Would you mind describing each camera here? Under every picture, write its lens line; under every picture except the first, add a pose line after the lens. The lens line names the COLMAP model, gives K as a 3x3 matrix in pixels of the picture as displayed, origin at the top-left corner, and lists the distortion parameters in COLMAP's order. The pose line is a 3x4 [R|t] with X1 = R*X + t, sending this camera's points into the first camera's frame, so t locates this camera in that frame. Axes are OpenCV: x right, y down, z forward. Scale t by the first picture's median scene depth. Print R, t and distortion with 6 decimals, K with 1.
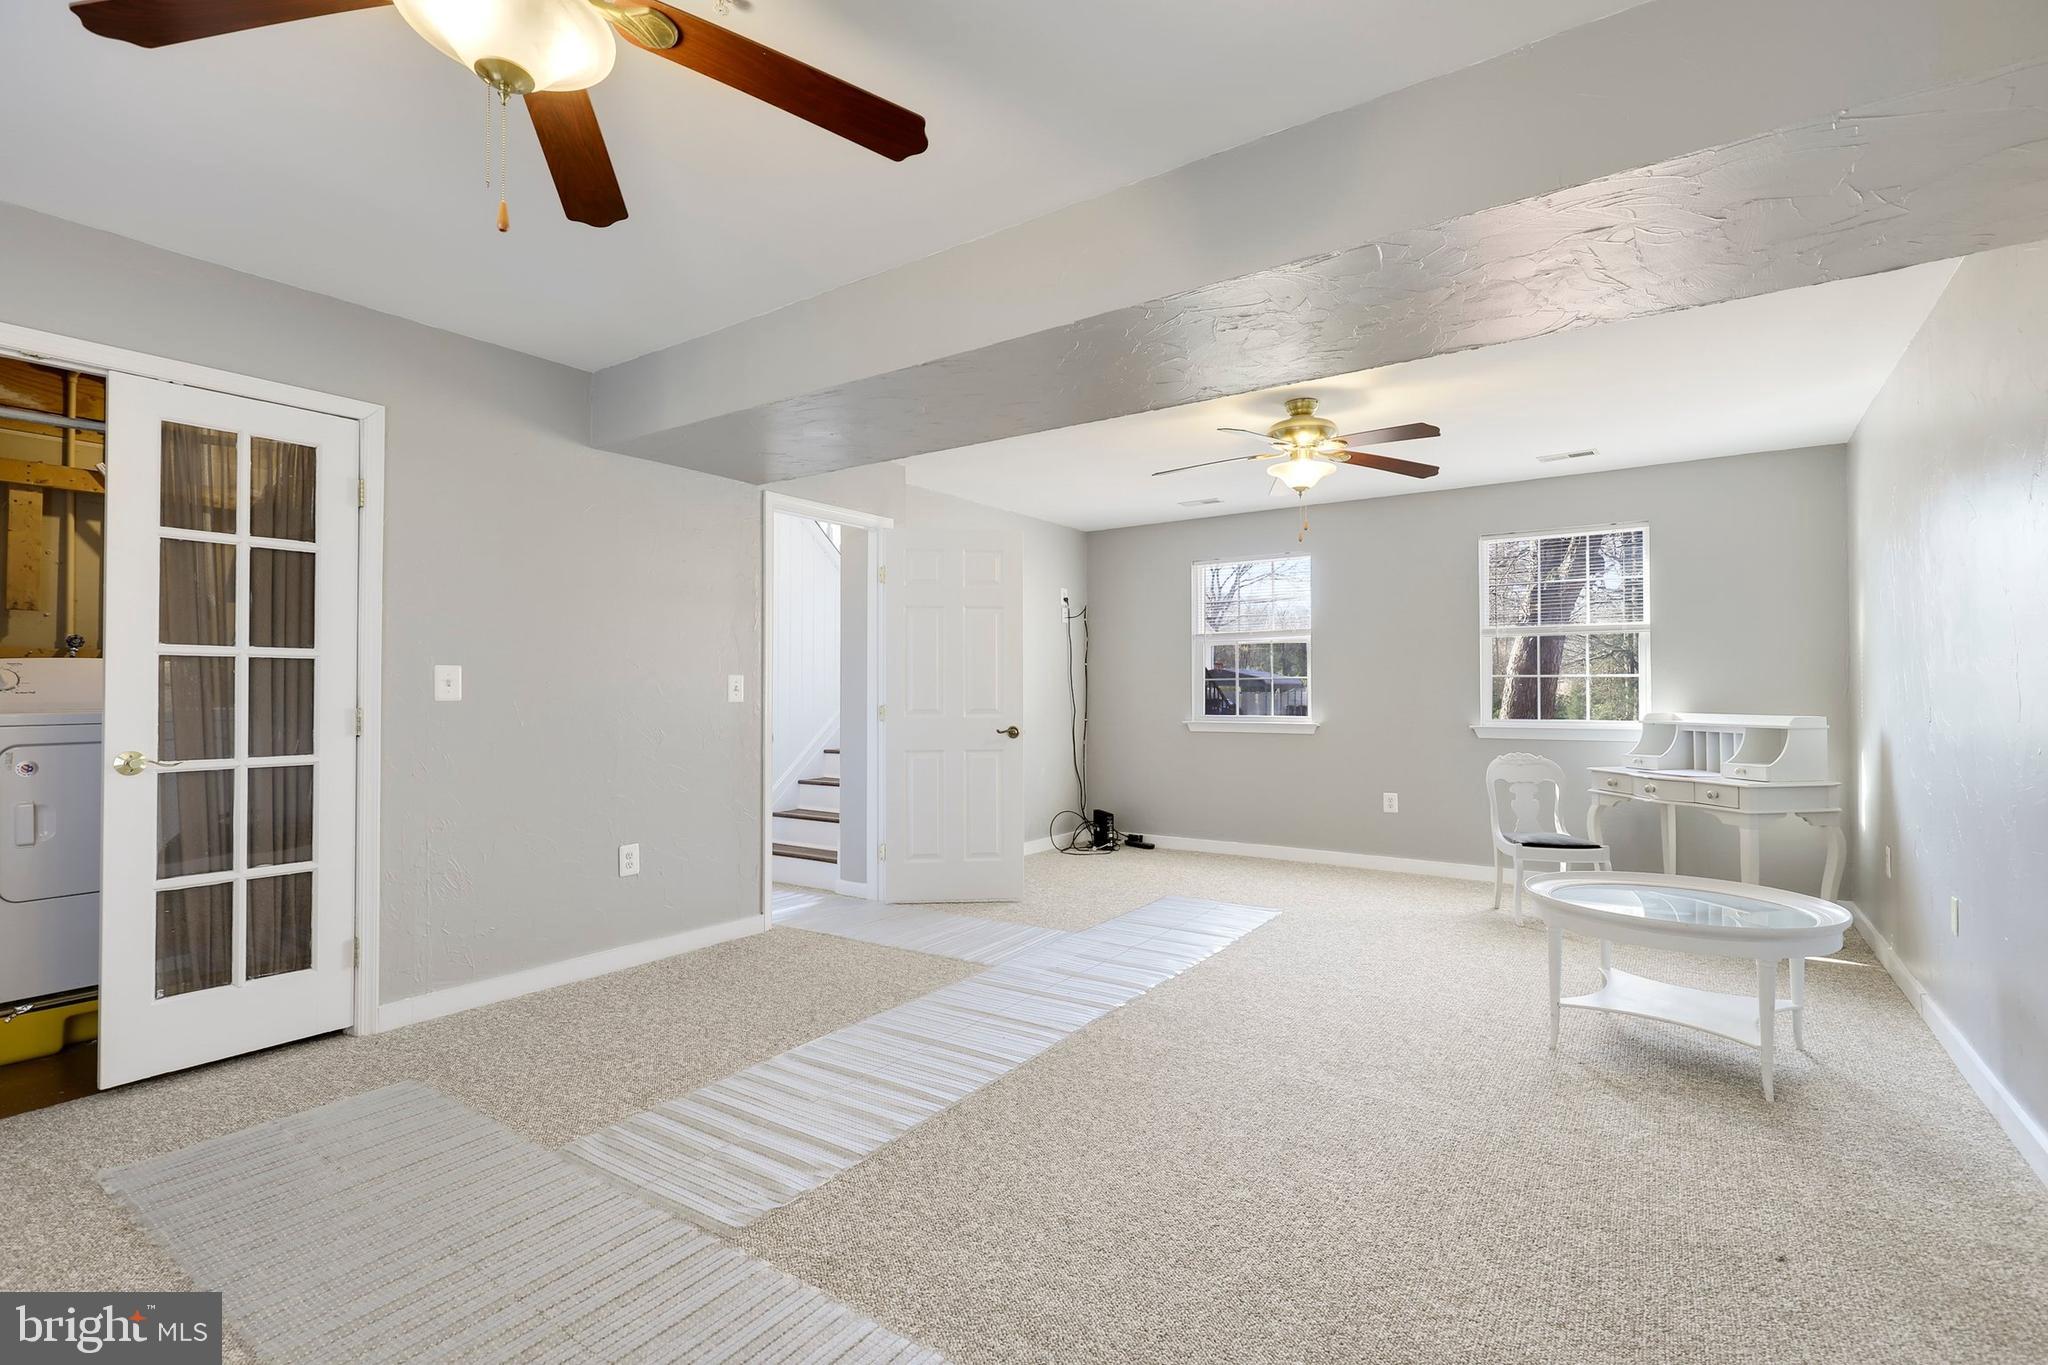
lens RADIAL K [[941.6, 0, 1025.0], [0, 941.6, 691.3], [0, 0, 1]] dist [0.000543, 0.000177]
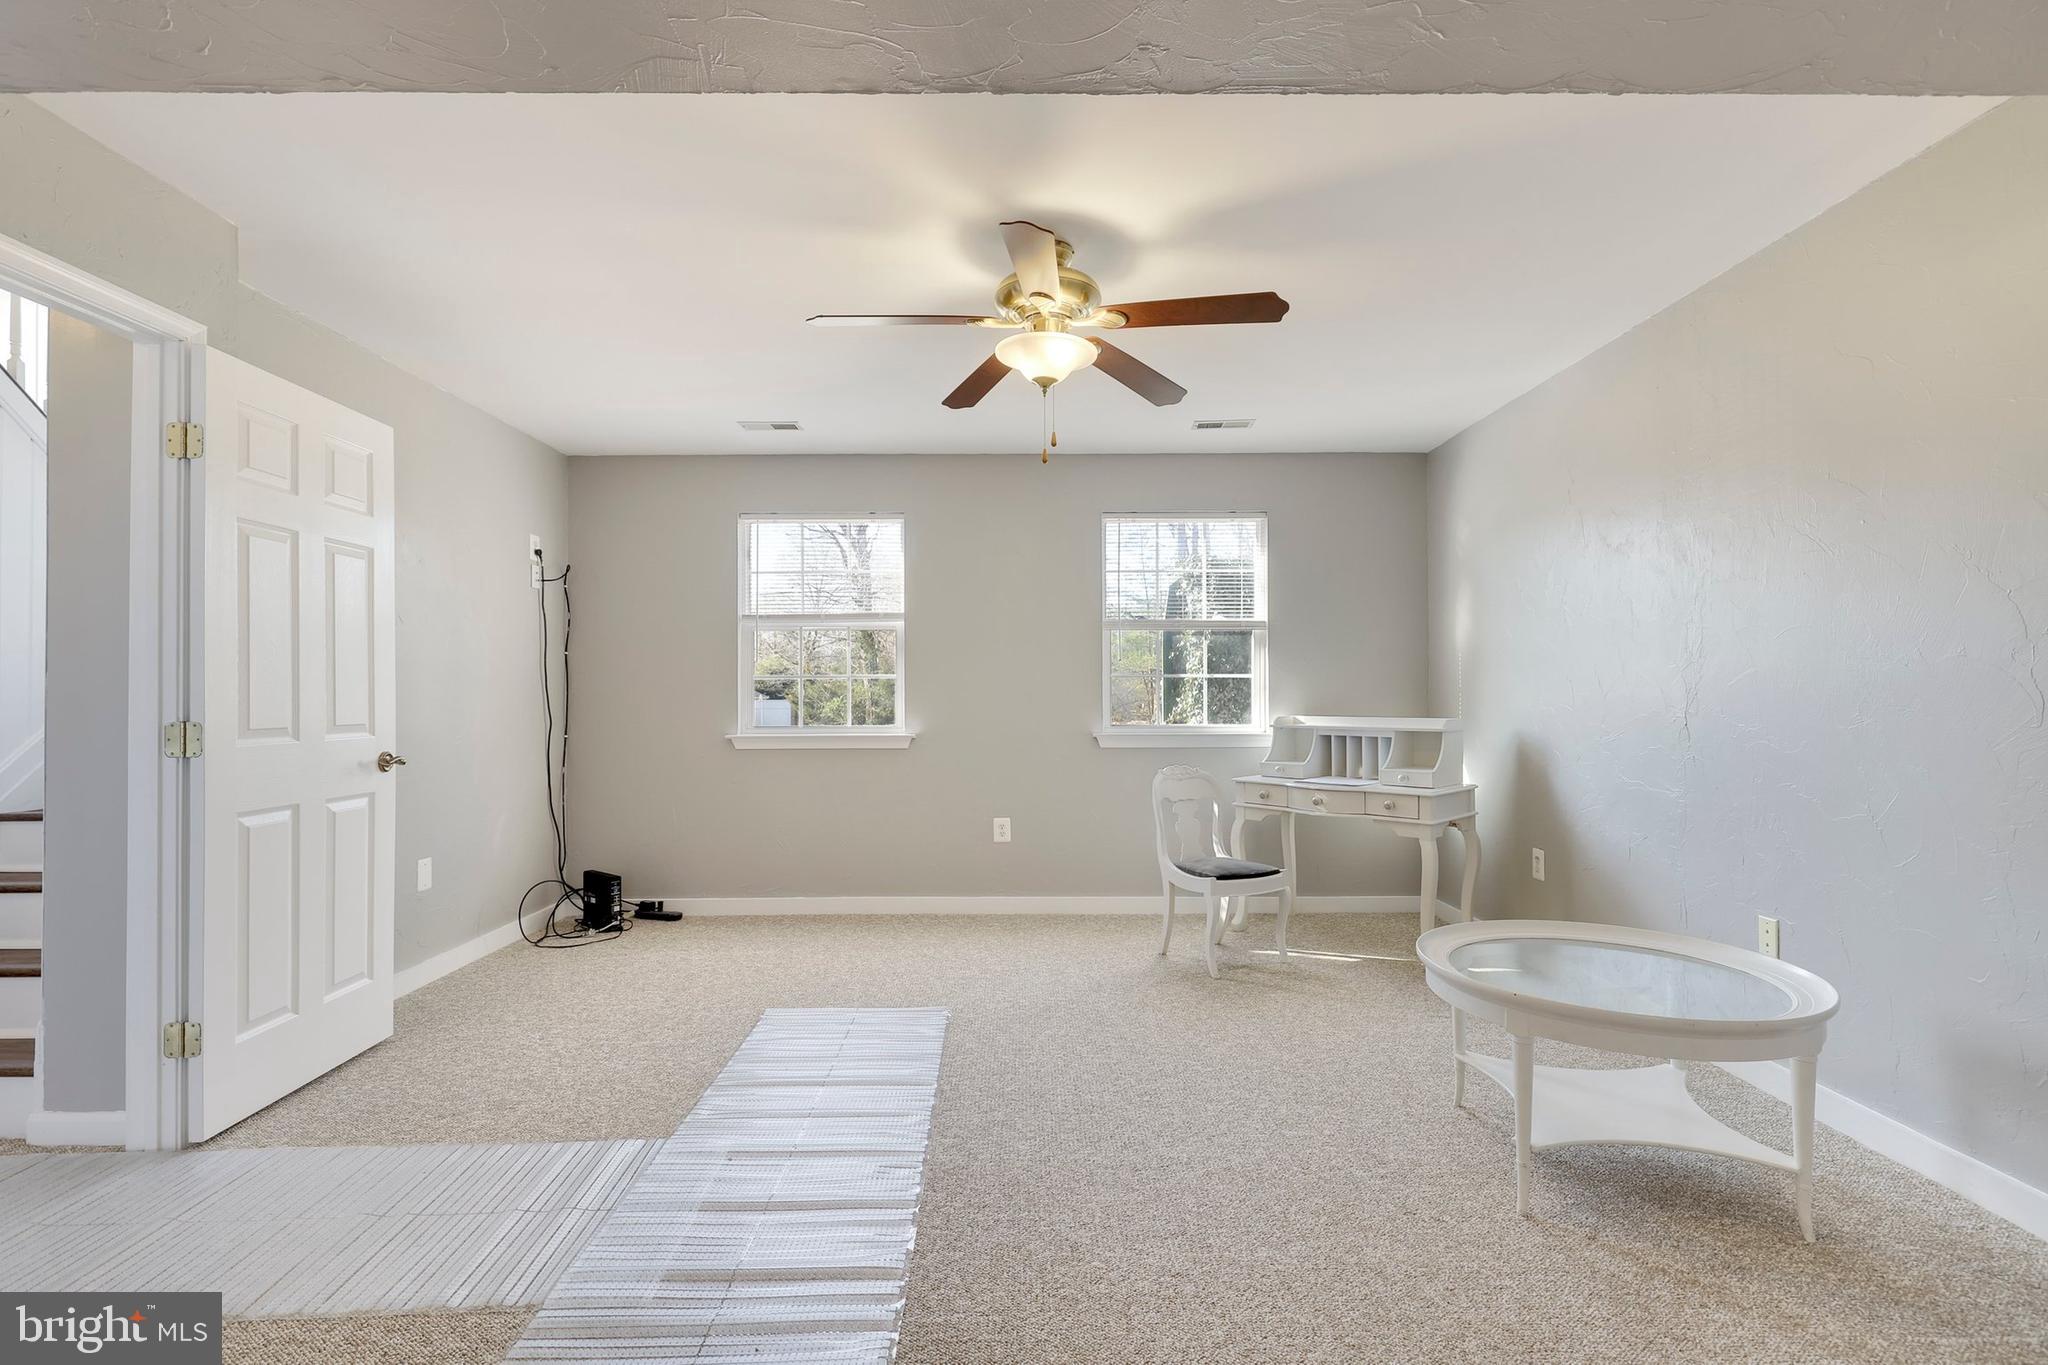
lens RADIAL K [[941.6, 0, 1025.0], [0, 941.6, 691.3], [0, 0, 1]] dist [0.000543, 0.000177]
pose [[0.819824, 0.002074, 0.572612, -0.070031], [0.000750, 0.999989, -0.004696, 0.002362], [-0.572615, 0.004279, 0.819813, 0.362203]]
